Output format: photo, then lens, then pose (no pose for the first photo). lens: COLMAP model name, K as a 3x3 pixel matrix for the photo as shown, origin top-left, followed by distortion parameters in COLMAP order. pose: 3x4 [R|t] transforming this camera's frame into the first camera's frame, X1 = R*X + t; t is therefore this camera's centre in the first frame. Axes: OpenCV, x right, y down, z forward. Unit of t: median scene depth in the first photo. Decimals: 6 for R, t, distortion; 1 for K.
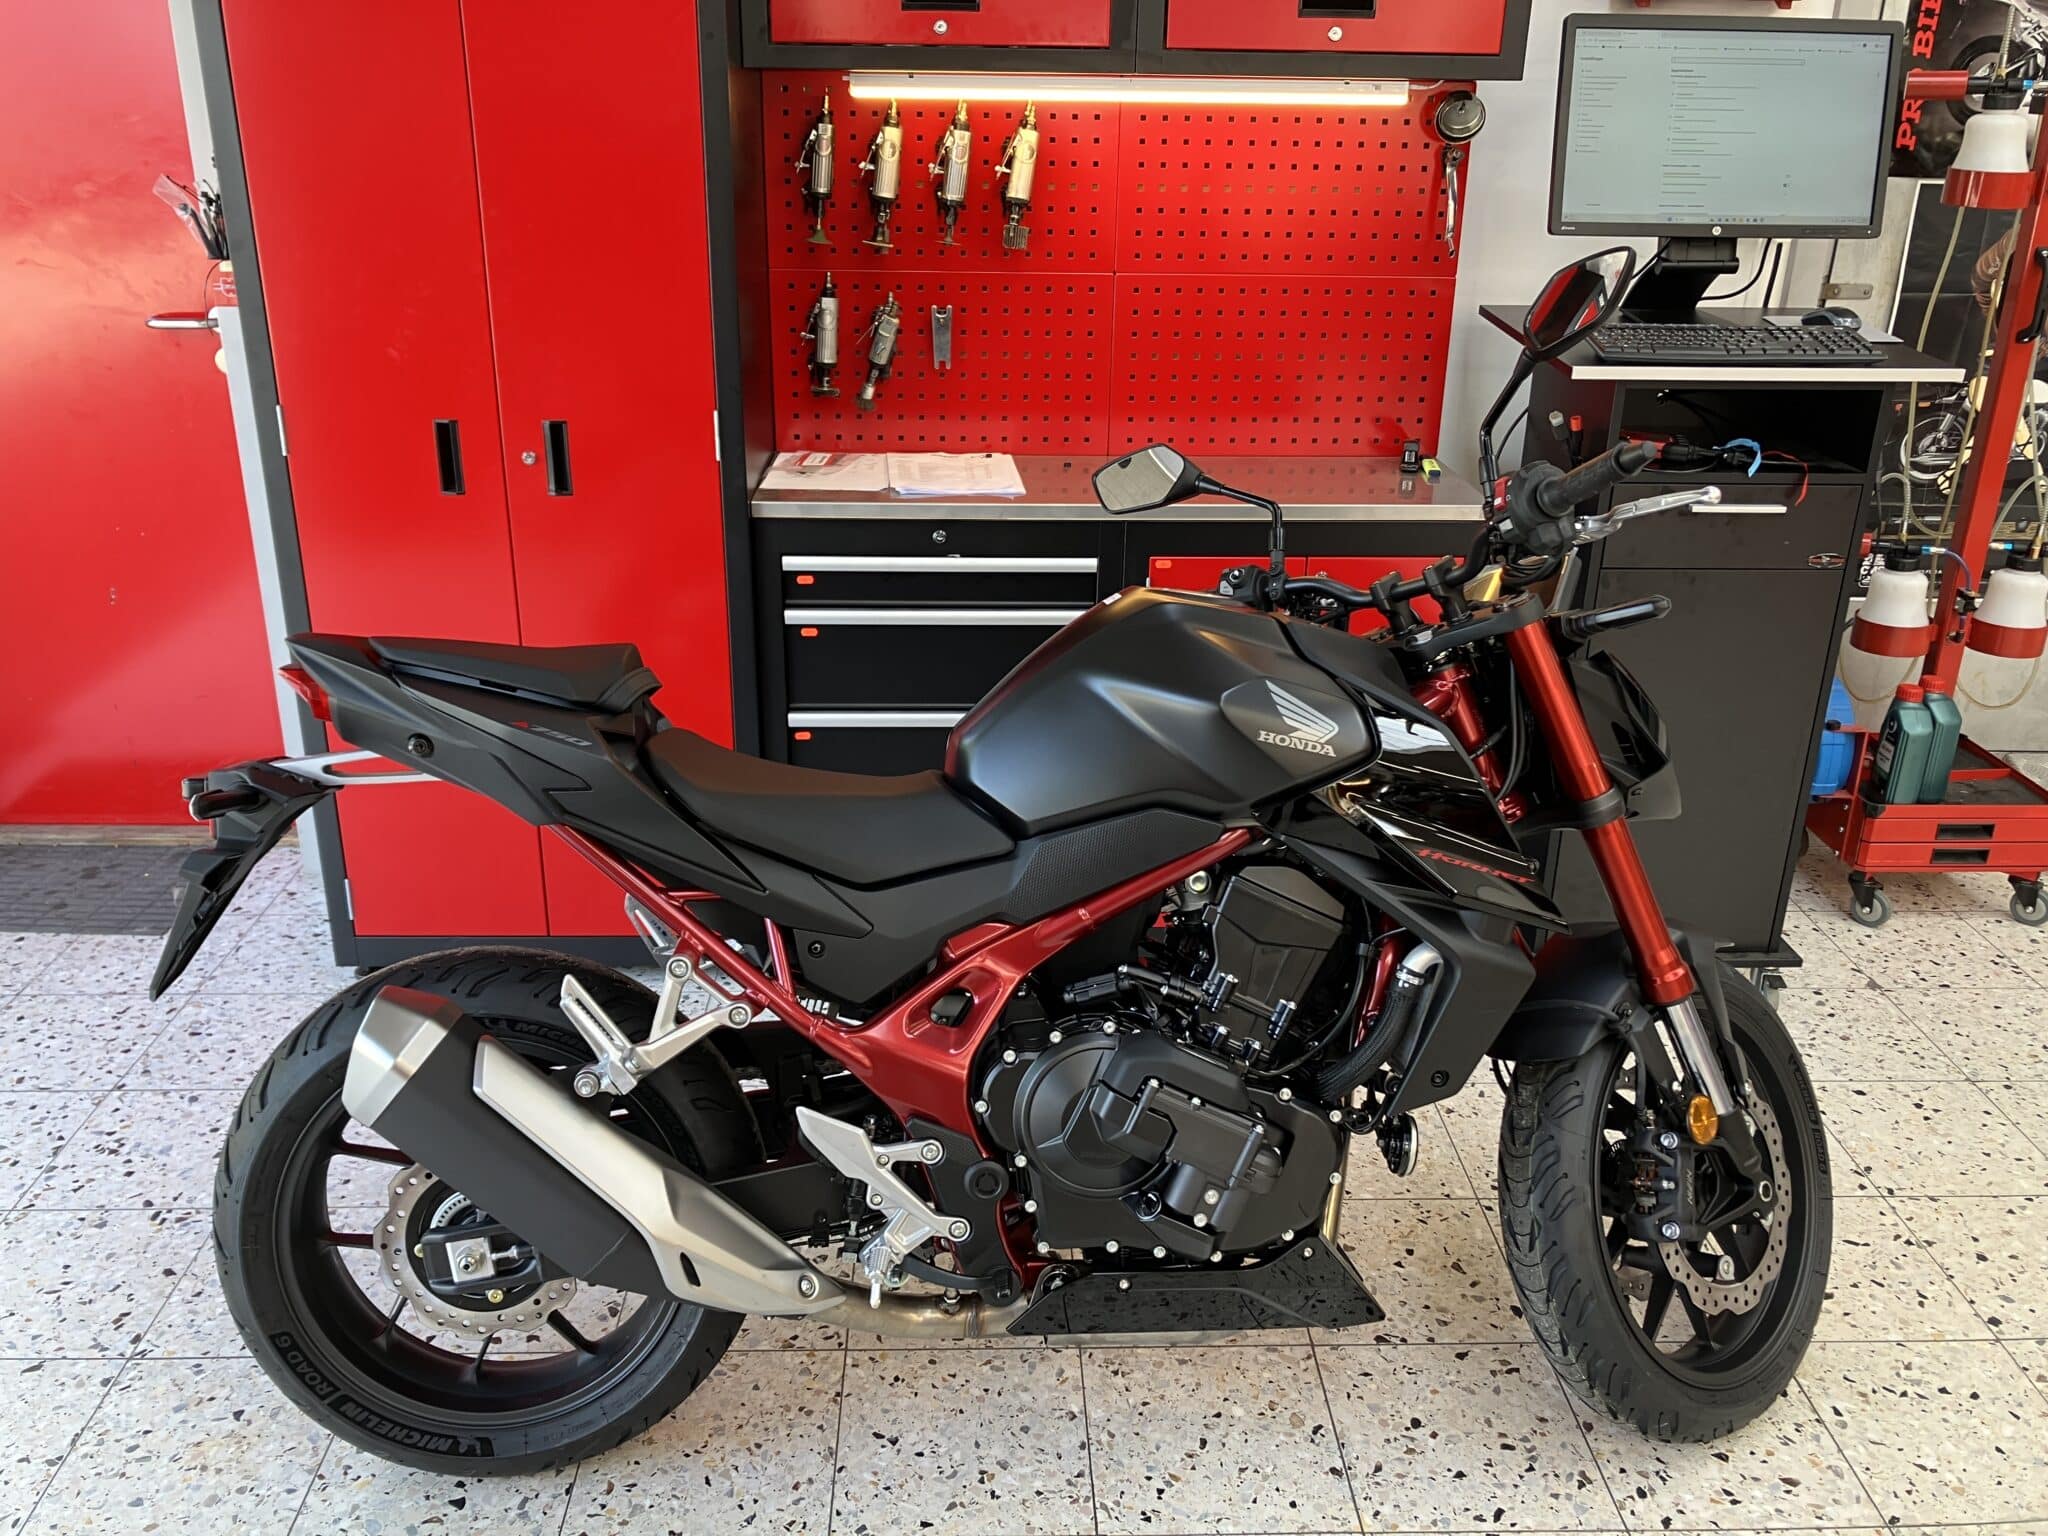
lens RADIAL K [[1711.6, 0, 1024.0], [0, 1711.6, 758.6], [0, 0, 1]] dist [0.011269, -0.007292]
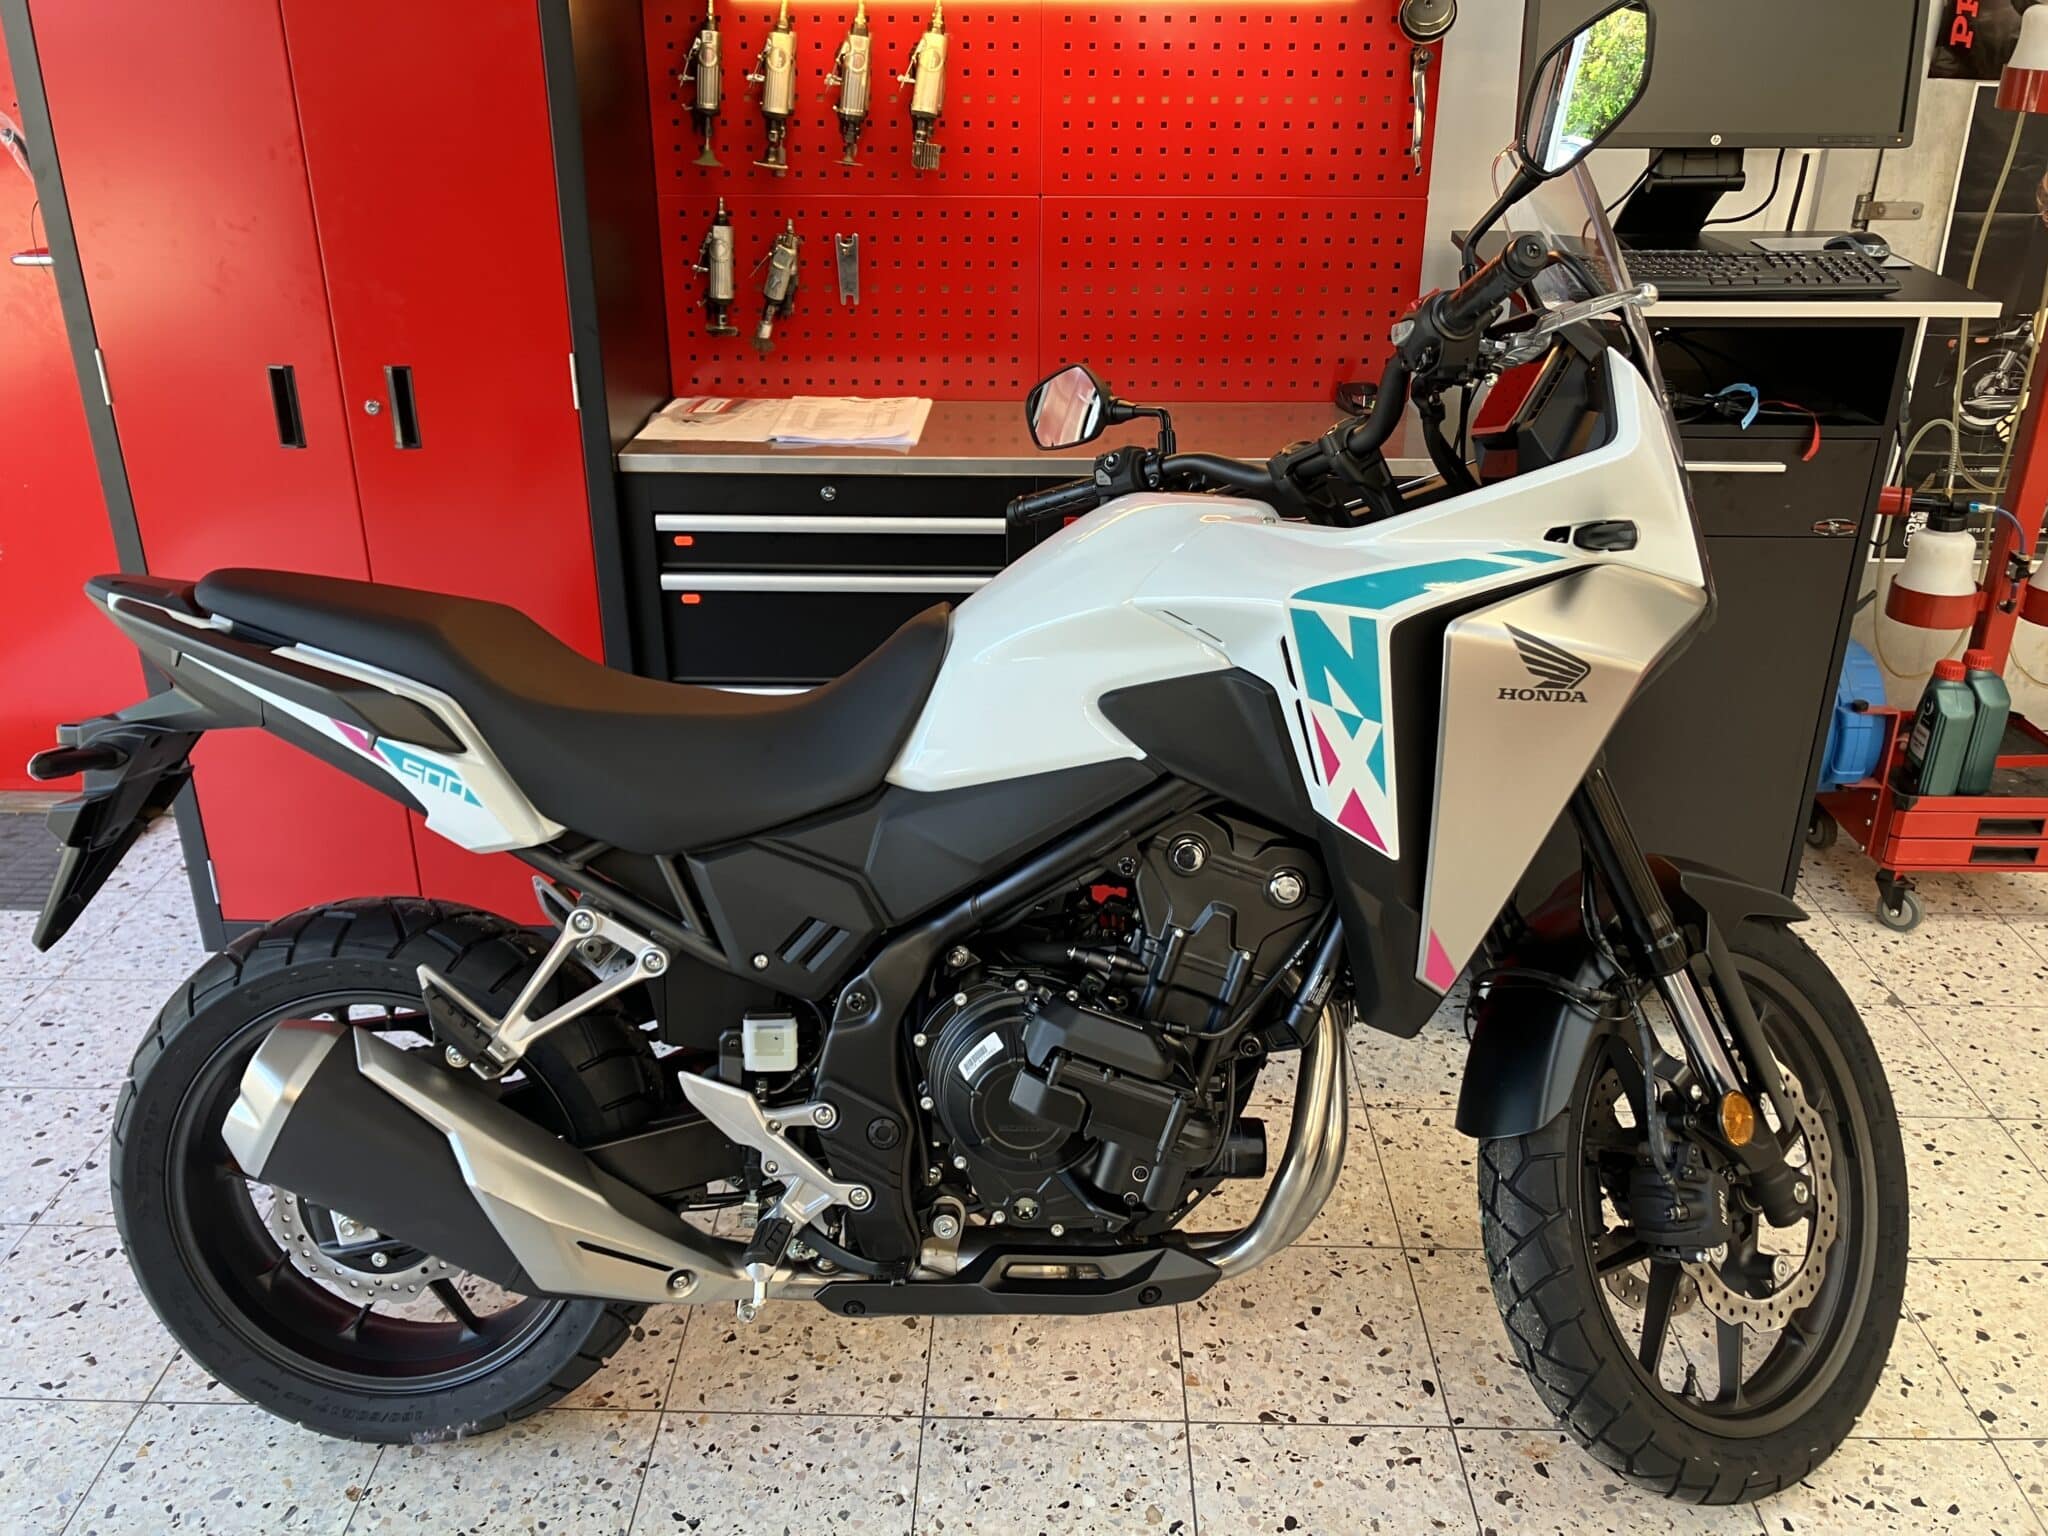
lens RADIAL K [[1711.6, 0, 1010.9], [0, 1711.6, 764.7], [0, 0, 1]] dist [0.011269, -0.007292]
pose [[0.998172, 0.010757, -0.059466, 0.104309], [-0.008422, 0.999189, 0.039374, -0.024350], [0.059841, -0.038801, 0.997454, 0.105349]]
